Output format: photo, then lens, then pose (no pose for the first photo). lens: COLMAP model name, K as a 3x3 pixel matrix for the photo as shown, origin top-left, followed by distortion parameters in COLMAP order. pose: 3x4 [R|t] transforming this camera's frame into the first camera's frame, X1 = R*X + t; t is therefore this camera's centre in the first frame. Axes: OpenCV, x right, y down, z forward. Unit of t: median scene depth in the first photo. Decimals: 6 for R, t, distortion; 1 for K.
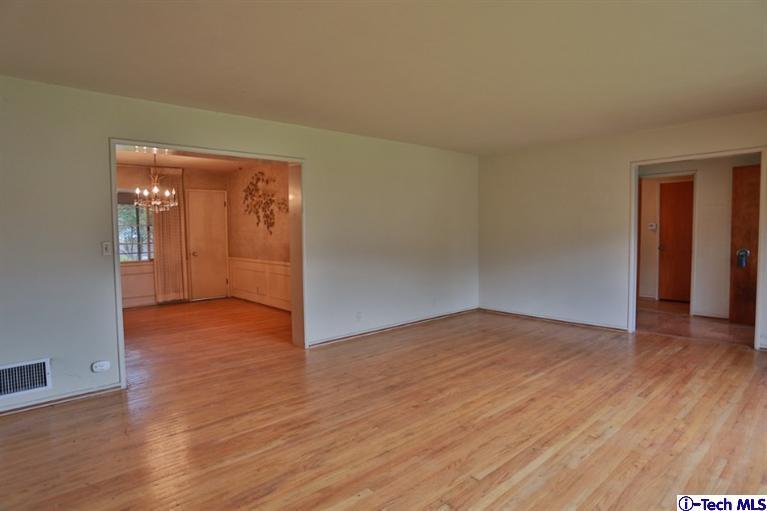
lens RADIAL K [[437.0, 0, 383.6], [0, 437.0, 255.6], [0, 0, 1]] dist [-0.001504, -0.000044]
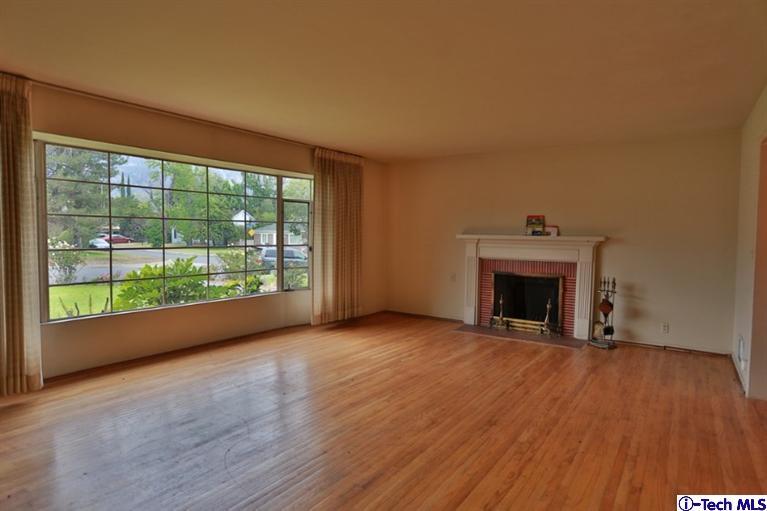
lens RADIAL K [[437.0, 0, 383.7], [0, 437.0, 256.5], [0, 0, 1]] dist [-0.001504, -0.000044]
pose [[-0.976814, 0.004583, -0.214041, 0.443705], [-0.018837, 0.994053, 0.107252, -0.109585], [0.213260, 0.108797, -0.970919, 1.930352]]
